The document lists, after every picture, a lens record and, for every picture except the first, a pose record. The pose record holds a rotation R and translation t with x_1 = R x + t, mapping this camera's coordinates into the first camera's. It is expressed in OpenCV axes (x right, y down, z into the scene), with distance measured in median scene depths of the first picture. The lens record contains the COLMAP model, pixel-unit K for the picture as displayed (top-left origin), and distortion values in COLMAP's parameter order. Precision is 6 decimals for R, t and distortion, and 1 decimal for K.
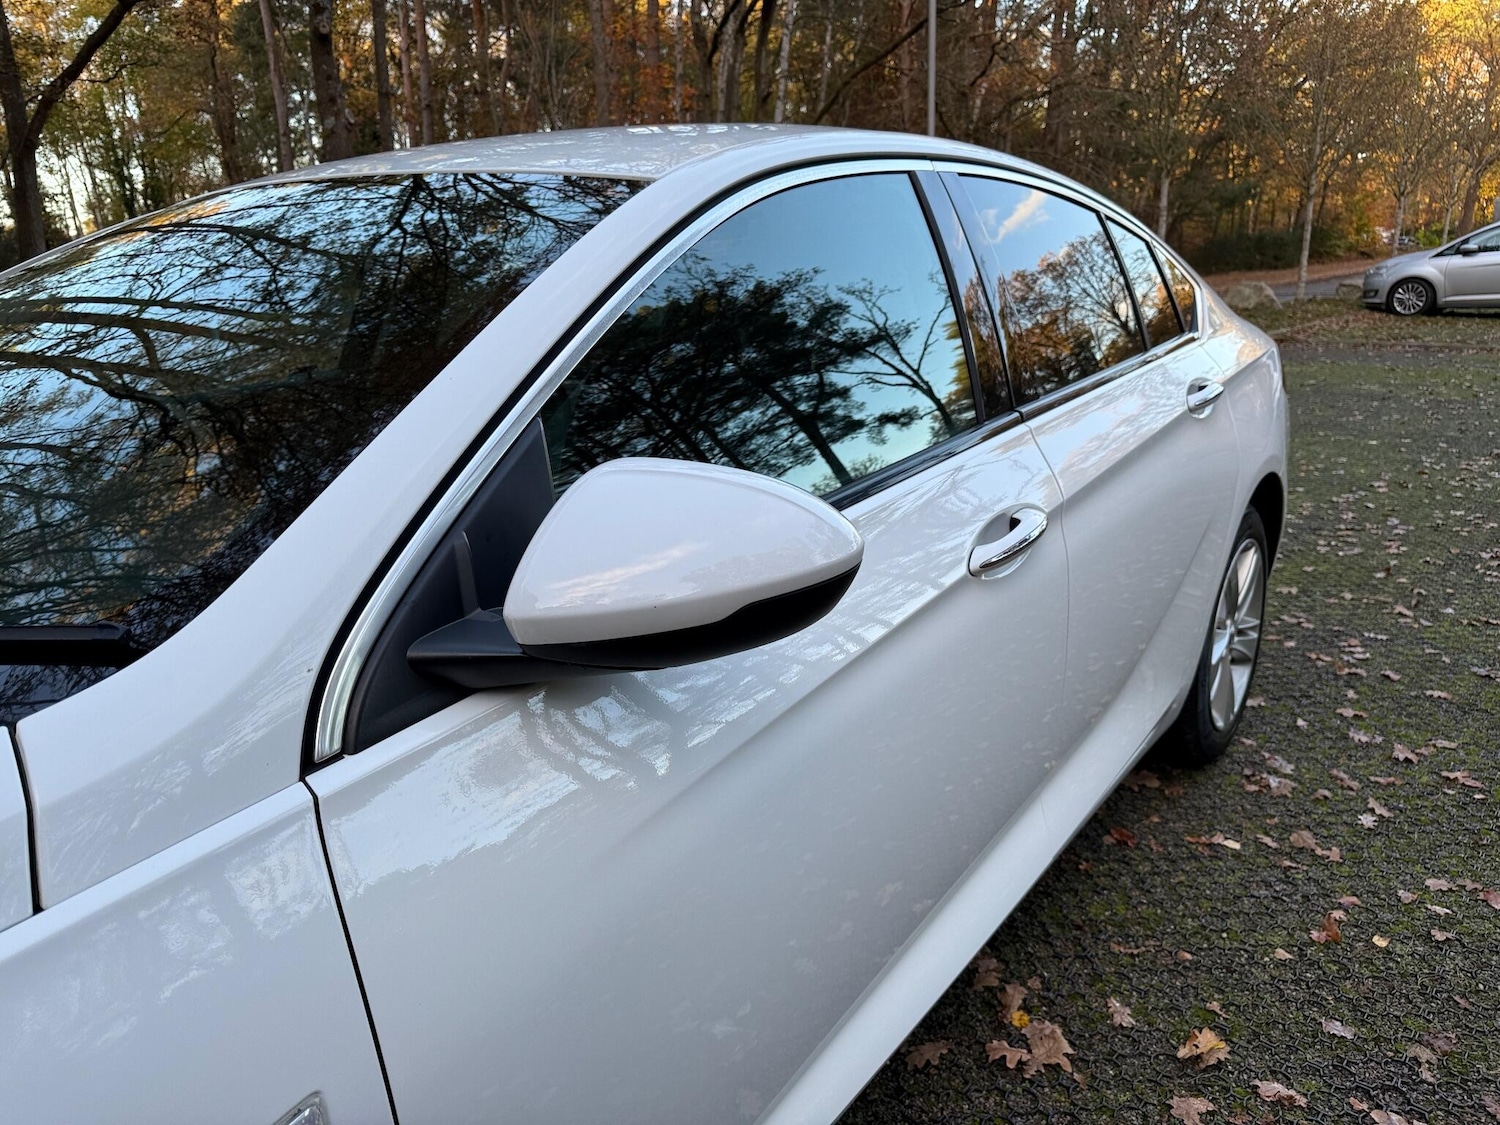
lens RADIAL K [[1051.0, 0, 750.0], [0, 1051.0, 562.5], [0, 0, 1]] dist [-0.020147, -0.000433]
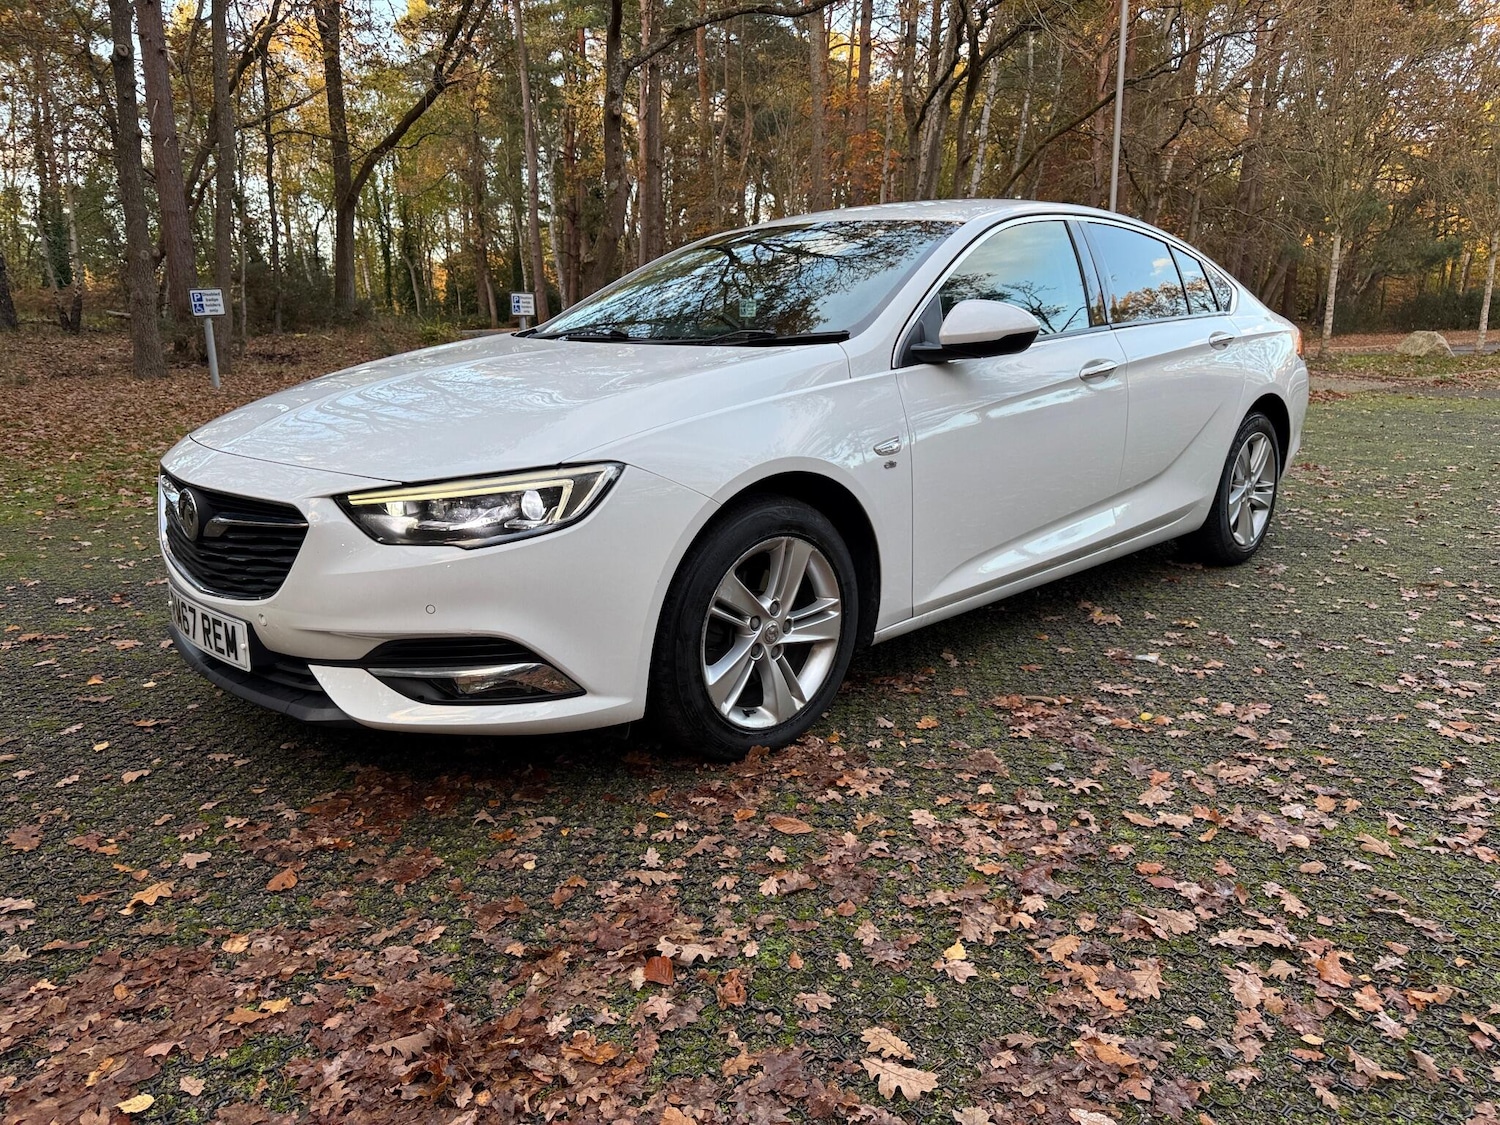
lens RADIAL K [[1060.7, 0, 753.0], [0, 1060.7, 568.8], [0, 0, 1]] dist [-0.003645, -0.002179]
pose [[0.986612, 0.055483, -0.153357, -0.010903], [-0.062411, 0.997219, -0.040736, 0.044055], [0.150671, 0.049762, 0.987331, -0.115275]]
